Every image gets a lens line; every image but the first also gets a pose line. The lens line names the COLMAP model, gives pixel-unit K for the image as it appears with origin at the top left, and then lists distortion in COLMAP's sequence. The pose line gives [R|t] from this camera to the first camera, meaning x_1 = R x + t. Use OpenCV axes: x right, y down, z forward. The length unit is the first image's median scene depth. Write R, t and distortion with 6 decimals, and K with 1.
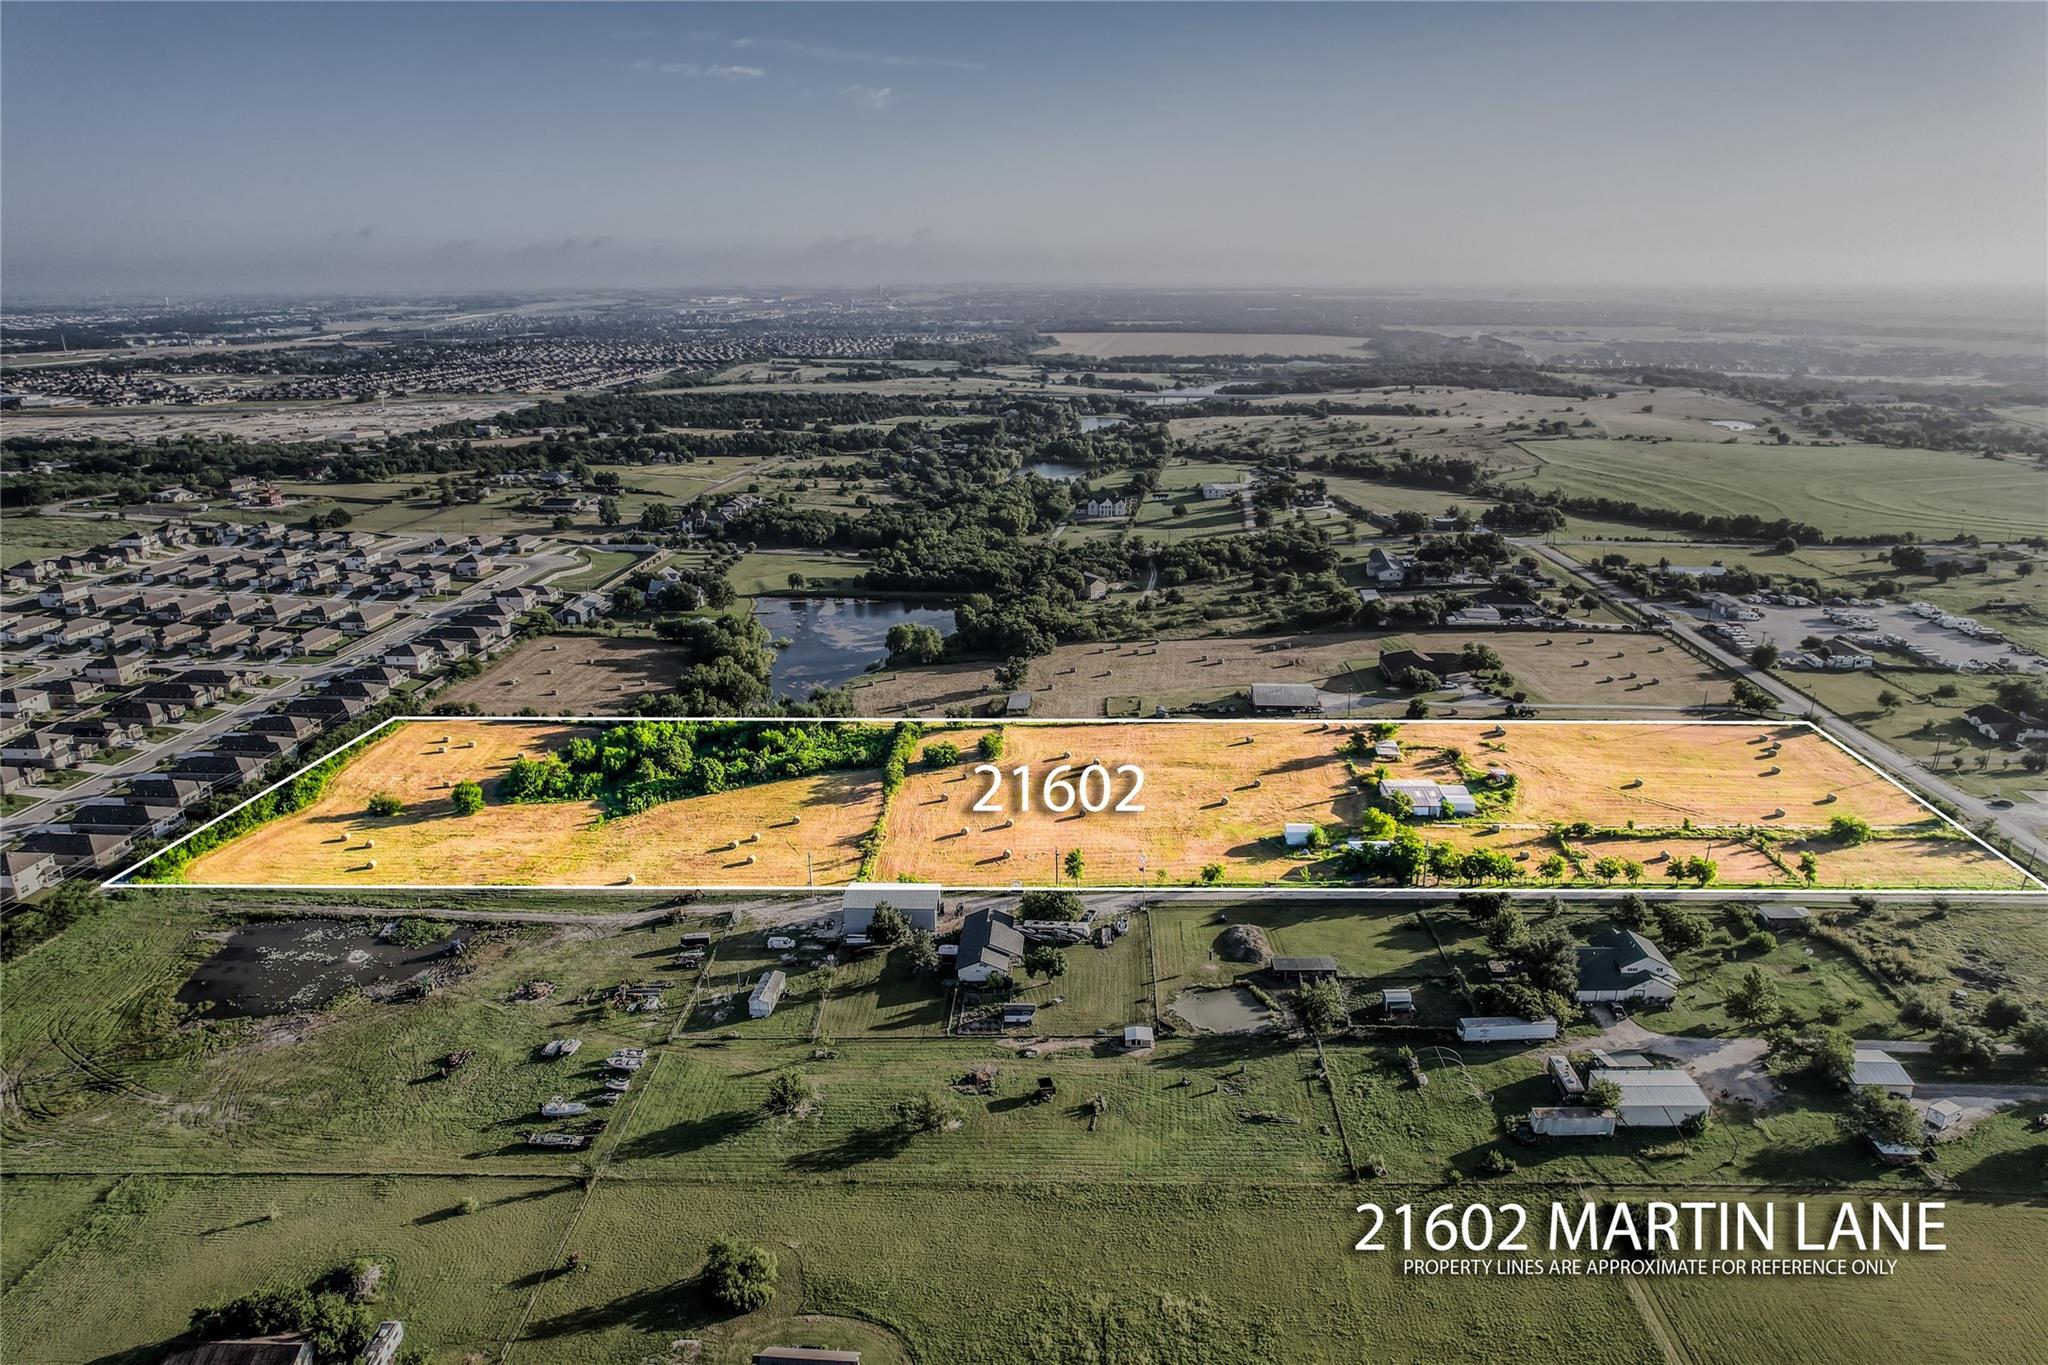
lens RADIAL K [[1320.8, 0, 1024.0], [0, 1320.8, 682.5], [0, 0, 1]] dist [-0.082974, 0.073525]
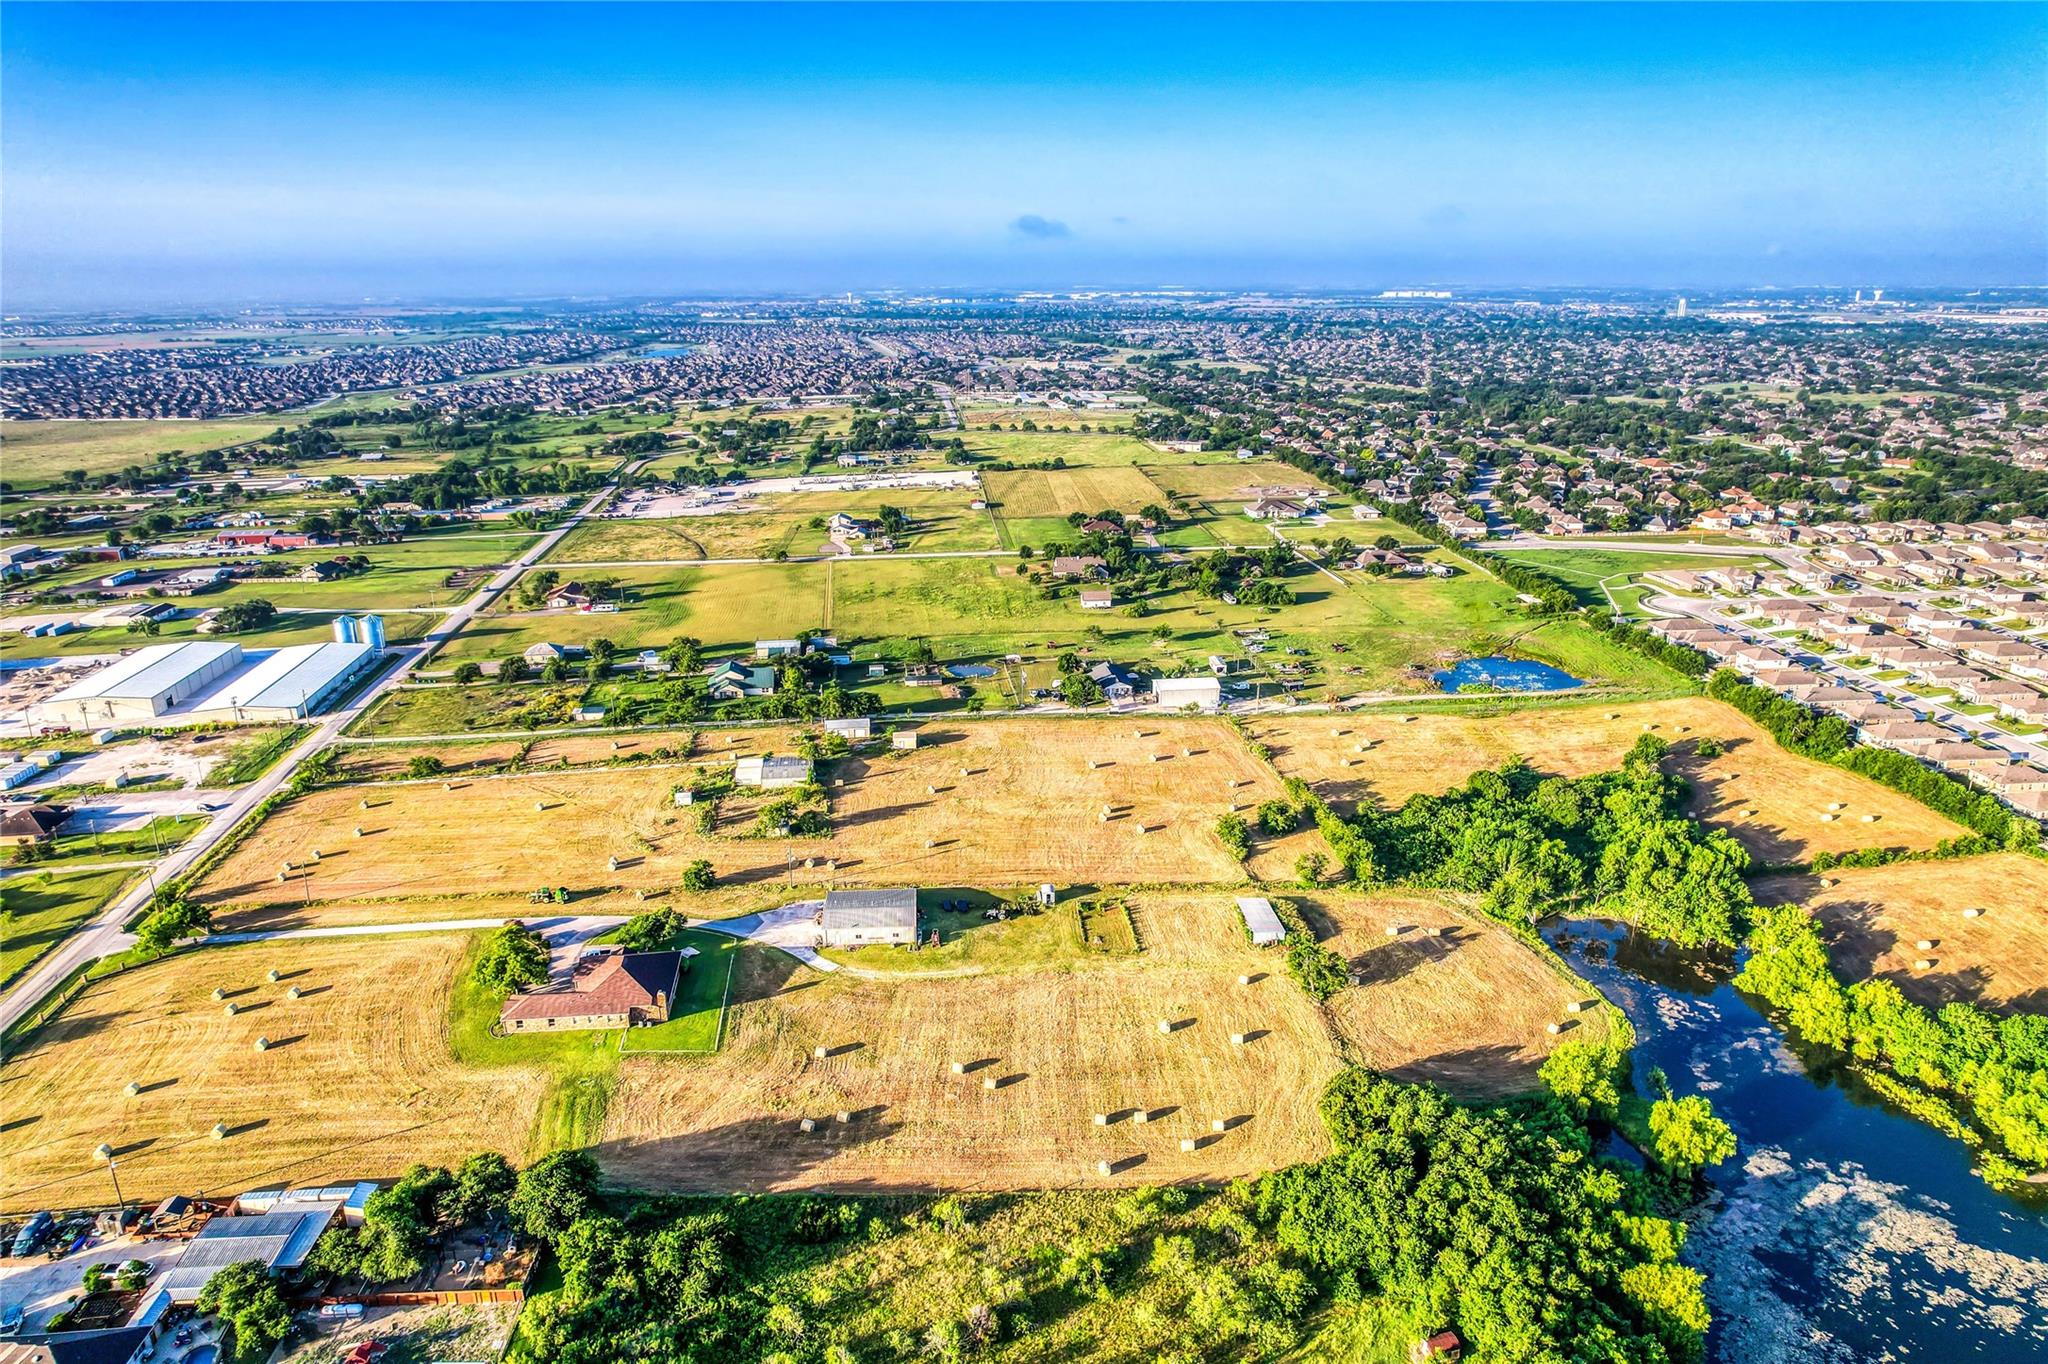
lens RADIAL K [[1320.8, 0, 1024.0], [0, 1320.8, 682.0], [0, 0, 1]] dist [-0.082974, 0.073525]
pose [[-0.985517, 0.063526, -0.157230, 0.277920], [-0.038757, 0.818263, 0.573536, -0.601061], [0.165090, 0.571323, -0.803950, 1.880857]]
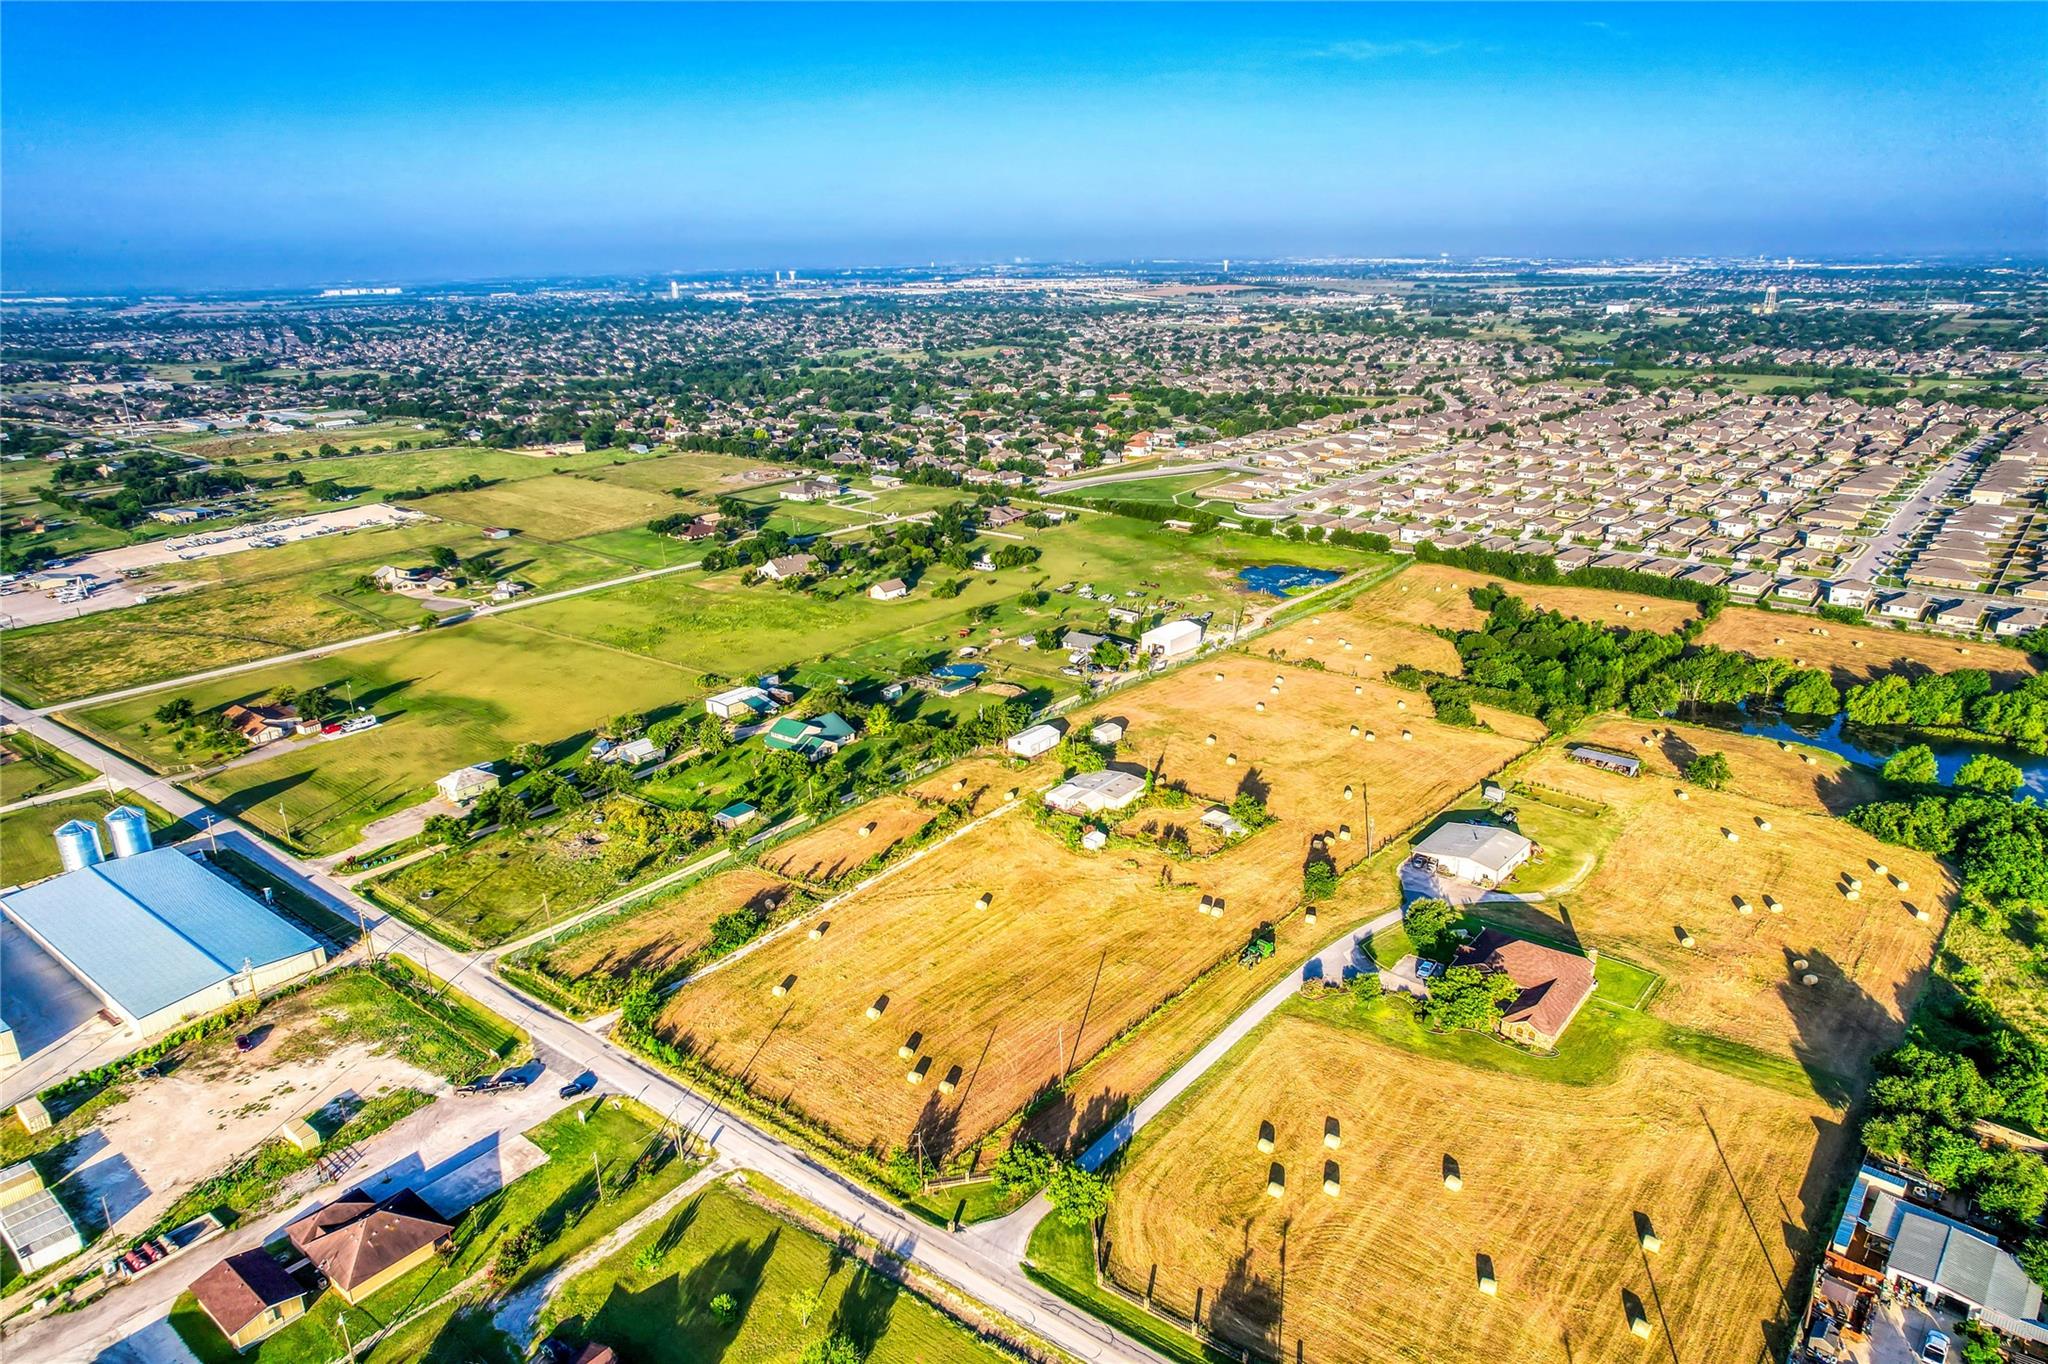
lens RADIAL K [[1320.8, 0, 1024.0], [0, 1320.8, 682.0], [0, 0, 1]] dist [-0.082974, 0.073525]
pose [[-0.584763, 0.267585, -0.765800, 1.067726], [-0.230572, 0.850267, 0.473163, -0.426225], [0.777746, 0.453261, -0.435507, 1.362798]]
